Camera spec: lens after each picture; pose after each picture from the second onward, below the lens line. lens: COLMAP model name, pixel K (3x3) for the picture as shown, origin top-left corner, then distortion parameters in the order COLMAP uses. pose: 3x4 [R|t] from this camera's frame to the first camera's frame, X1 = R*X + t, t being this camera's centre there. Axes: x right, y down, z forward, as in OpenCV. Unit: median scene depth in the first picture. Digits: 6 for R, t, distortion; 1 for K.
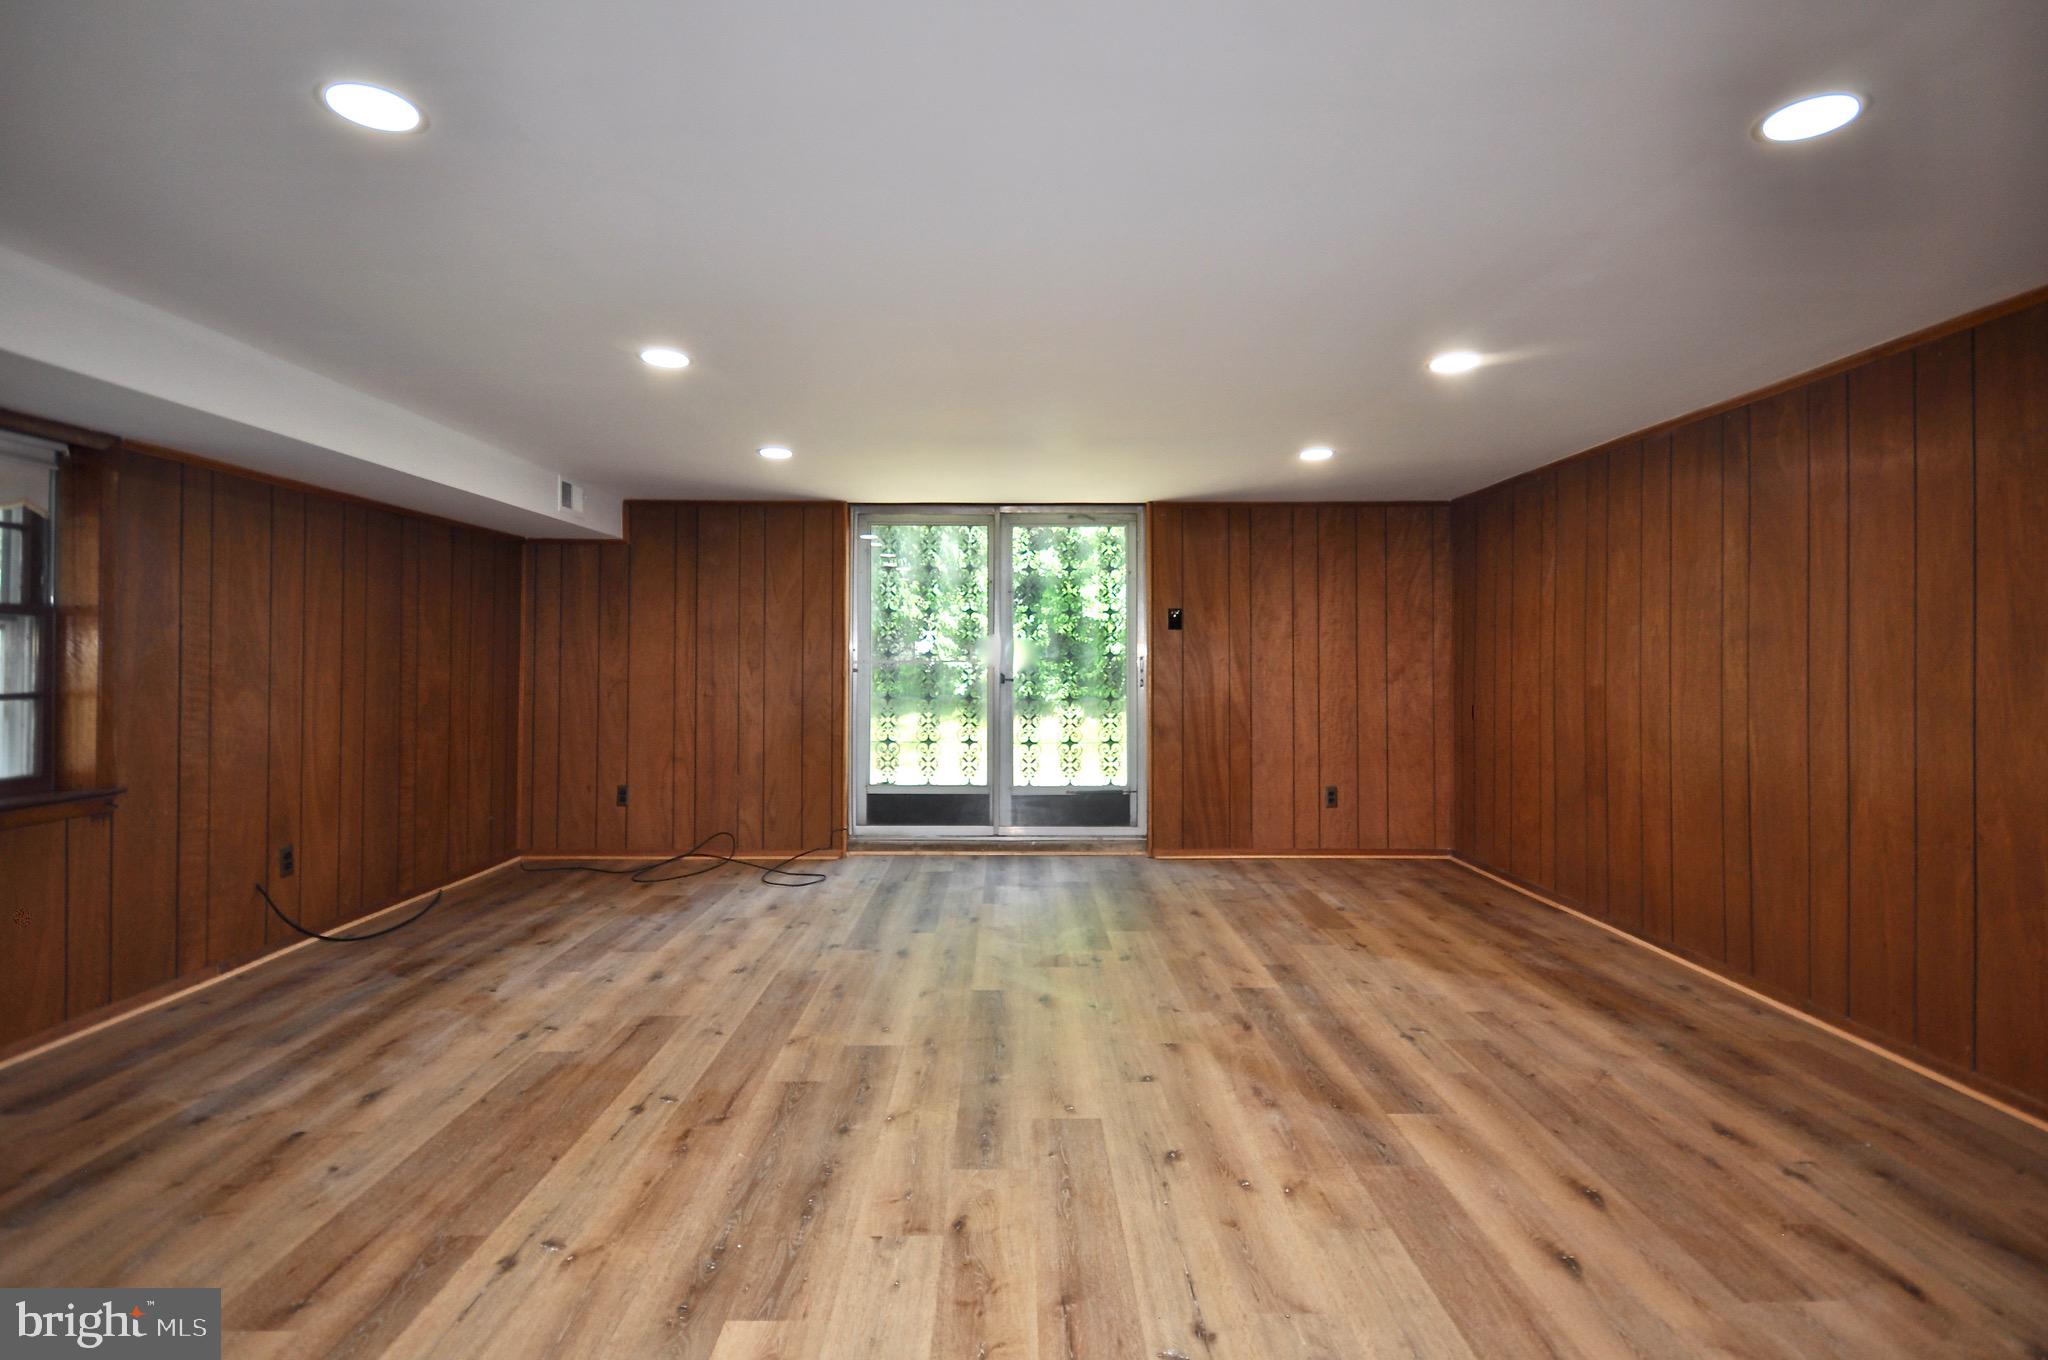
lens RADIAL K [[967.2, 0, 1013.3], [0, 967.2, 654.6], [0, 0, 1]] dist [0.002695, 0.000048]
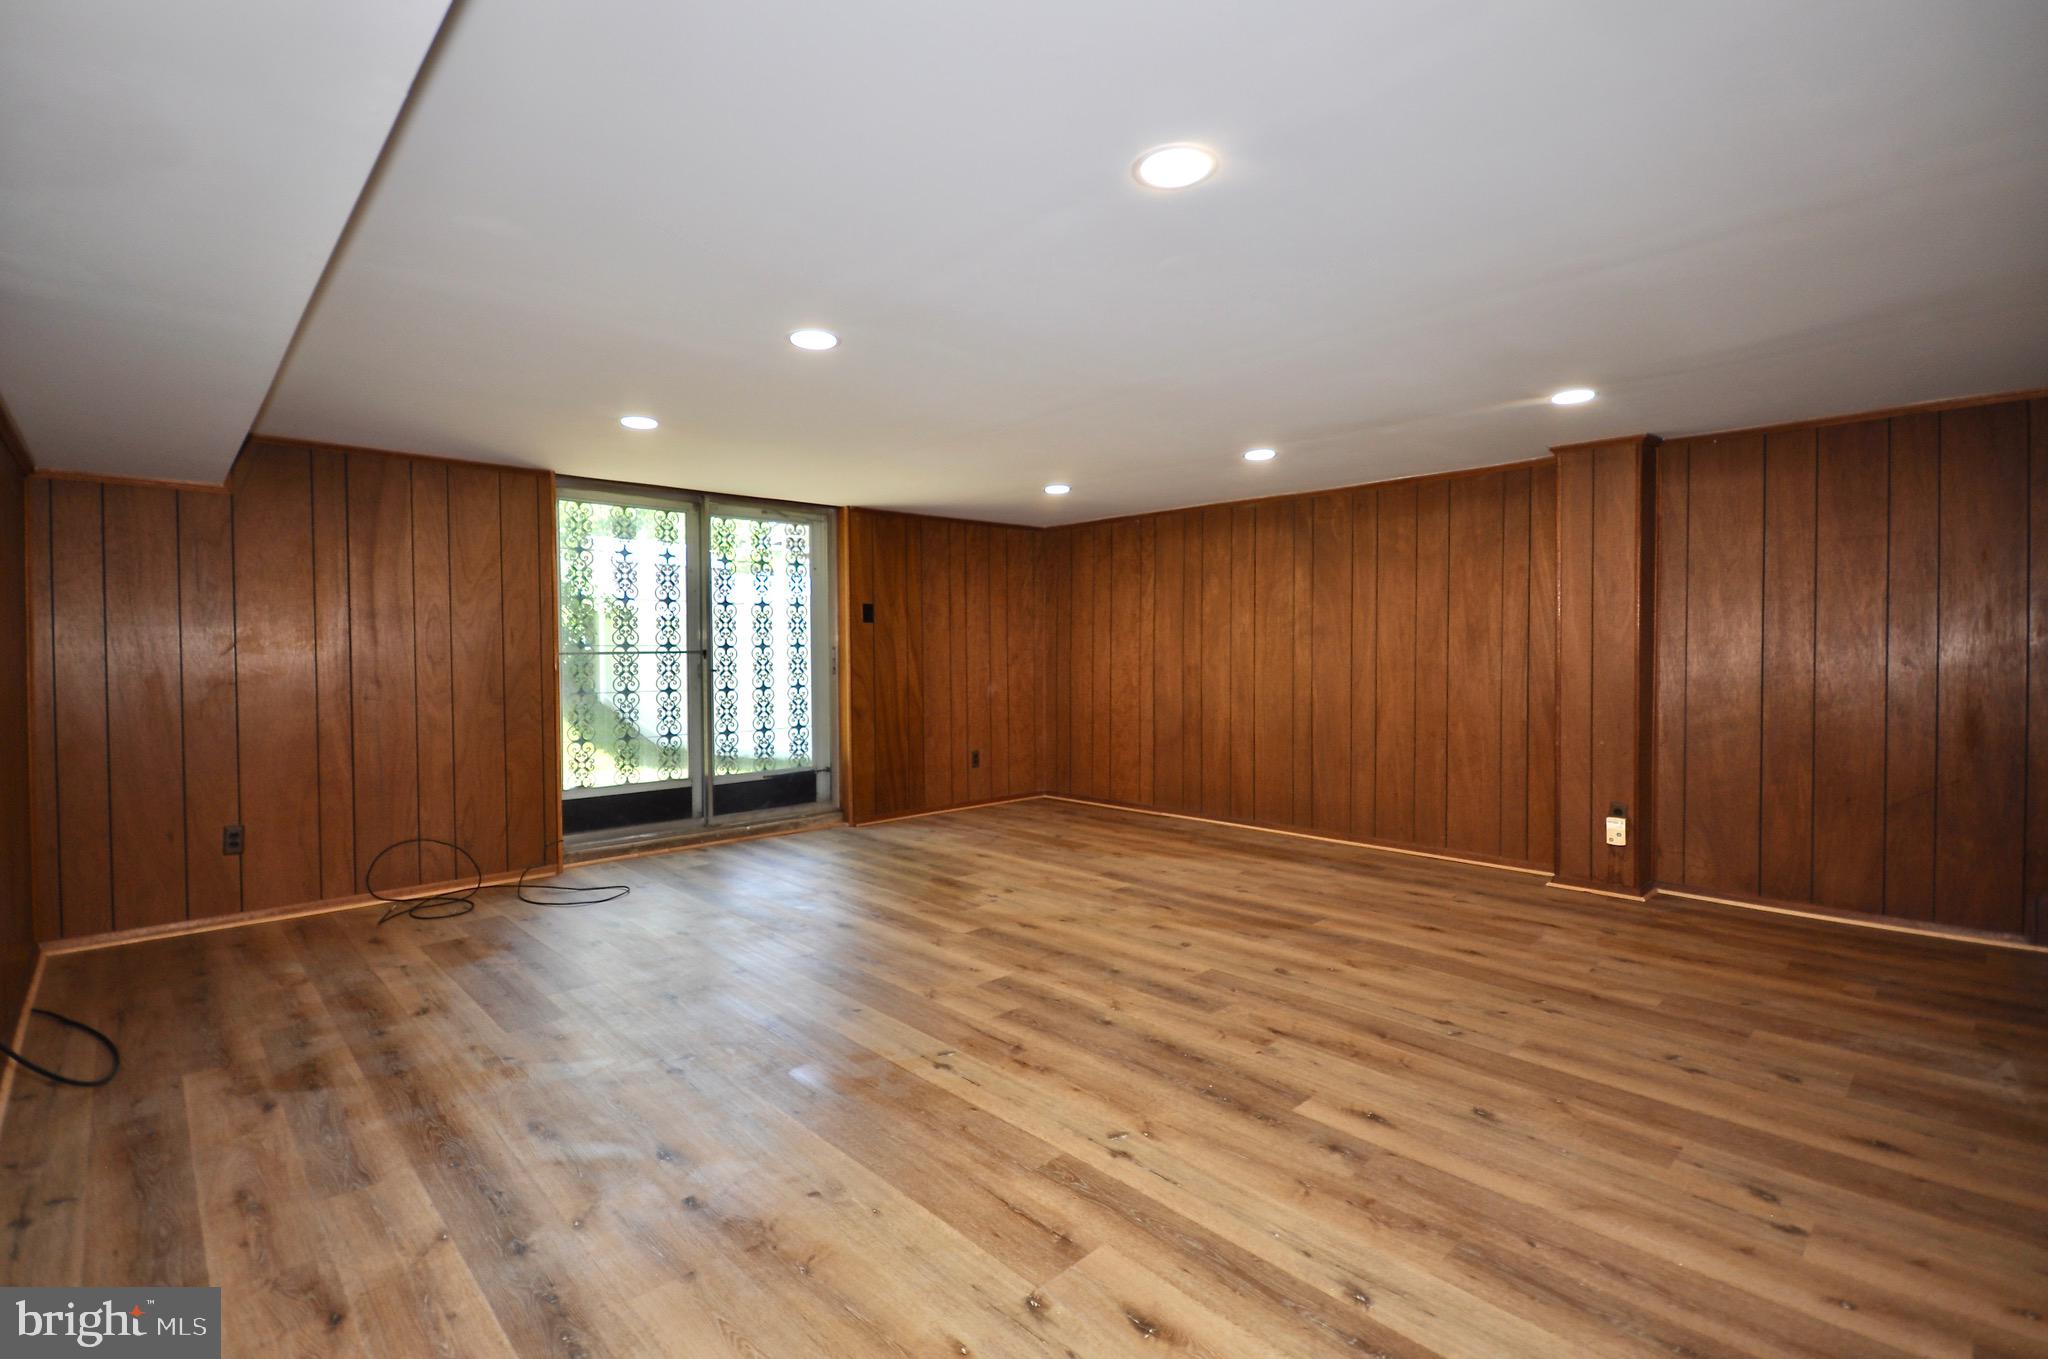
lens RADIAL K [[939.7, 0, 1017.3], [0, 939.7, 672.2], [0, 0, 1]] dist [0.004758, -0.009734]
pose [[0.730055, -0.022265, 0.683025, -0.821498], [0.002581, 0.999552, 0.029825, -0.000007], [-0.683383, -0.020011, 0.729785, 0.149816]]
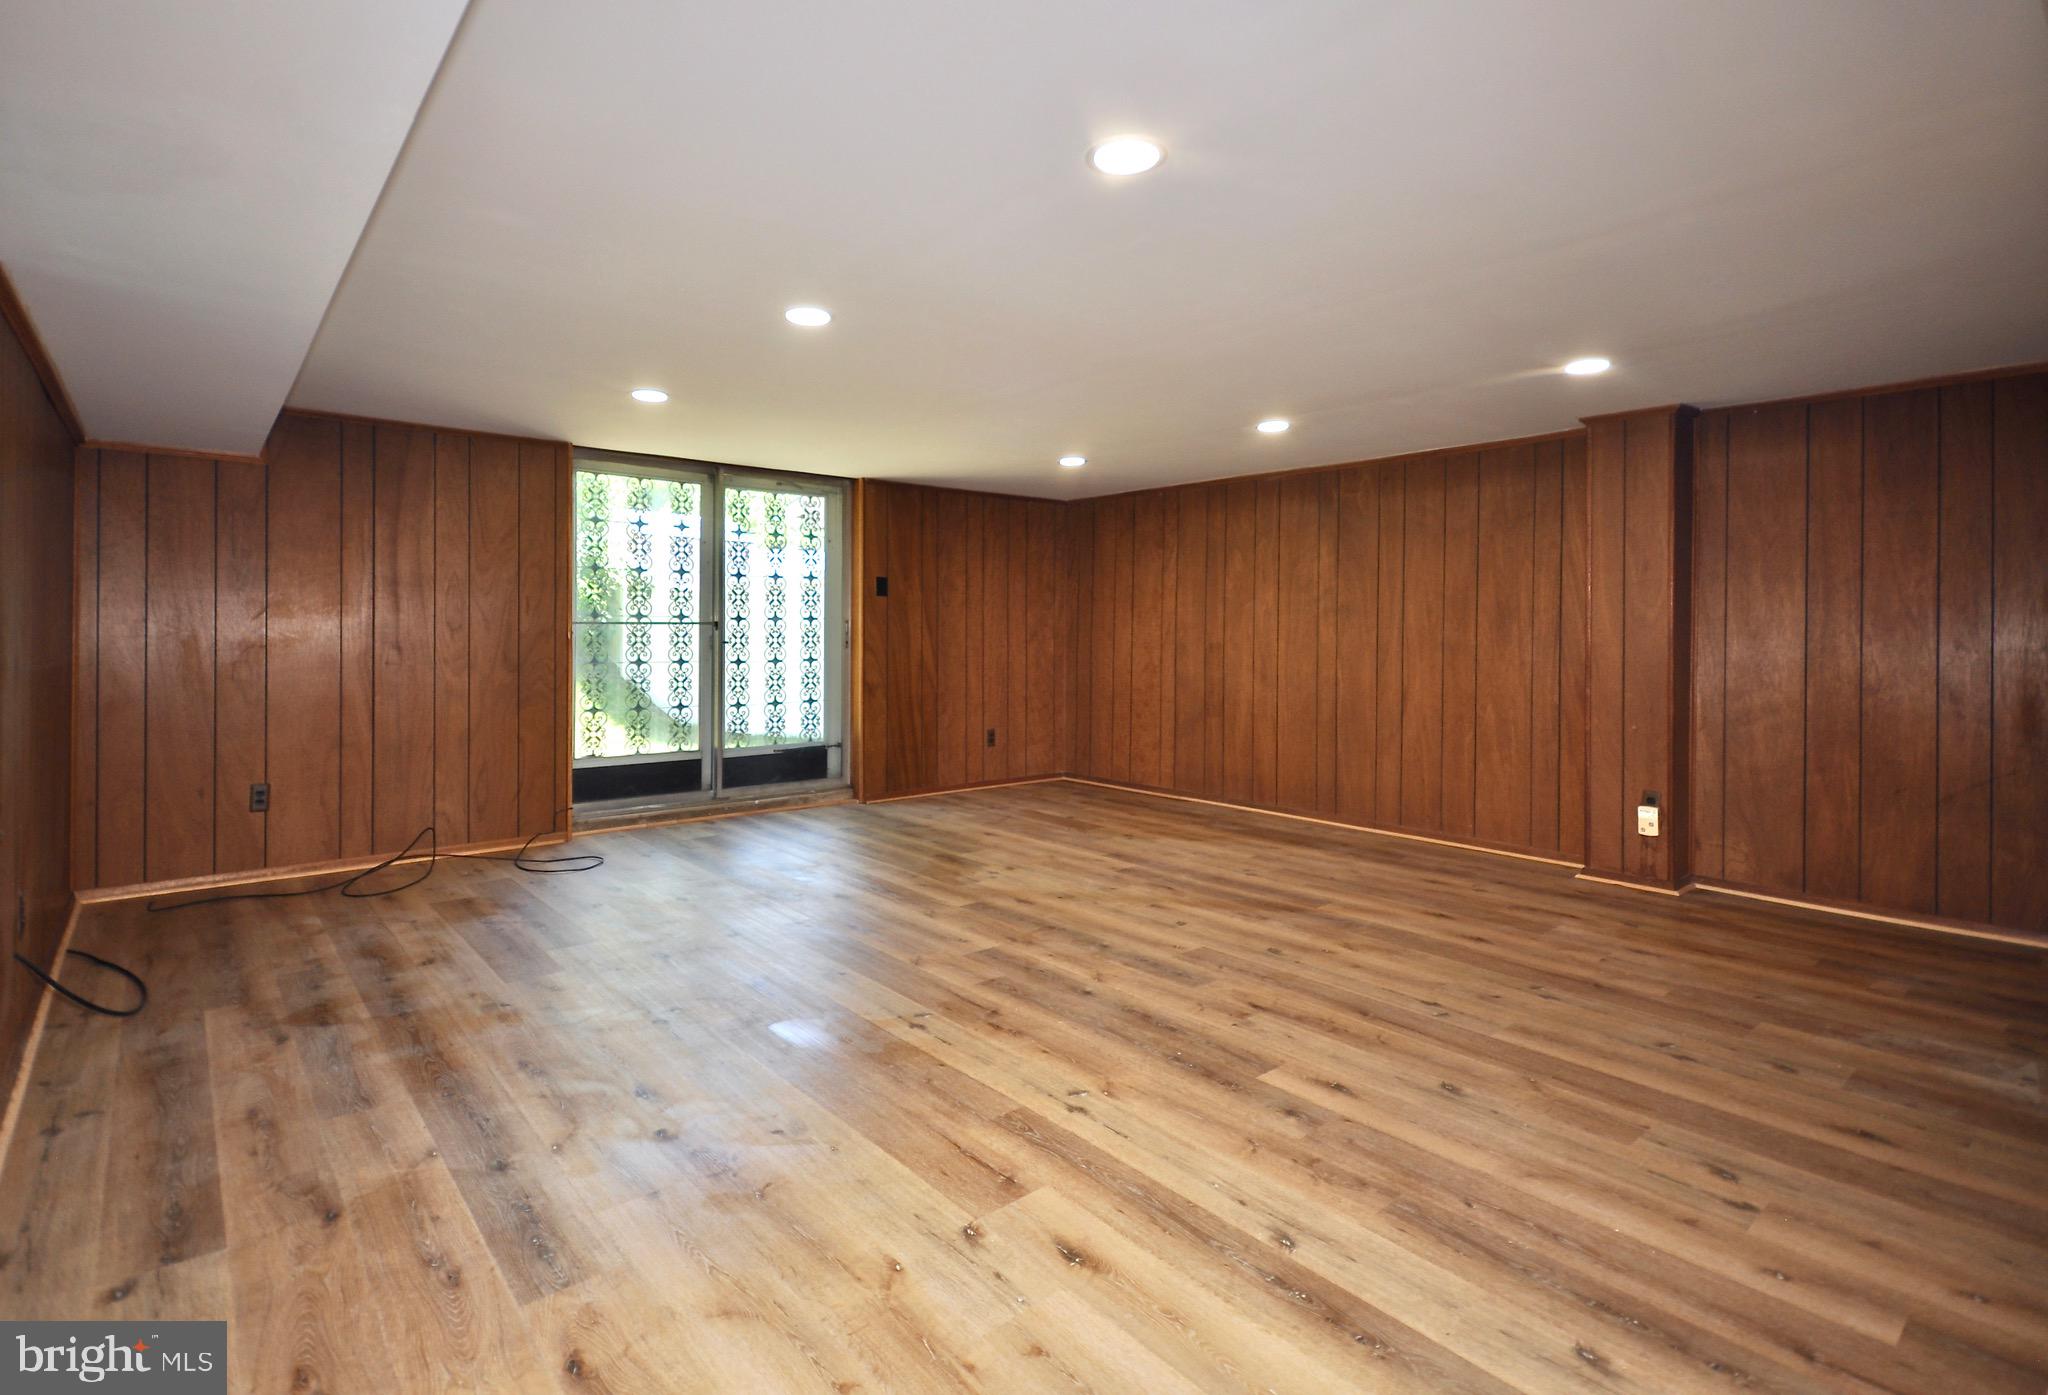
lens RADIAL K [[997.1, 0, 1001.6], [0, 997.1, 636.2], [0, 0, 1]] dist [-0.001676, -0.000992]
pose [[0.770042, -0.000330, 0.637993, -0.823176], [-0.008784, 0.999900, 0.011118, 0.011676], [-0.637932, -0.014165, 0.769962, 0.061201]]
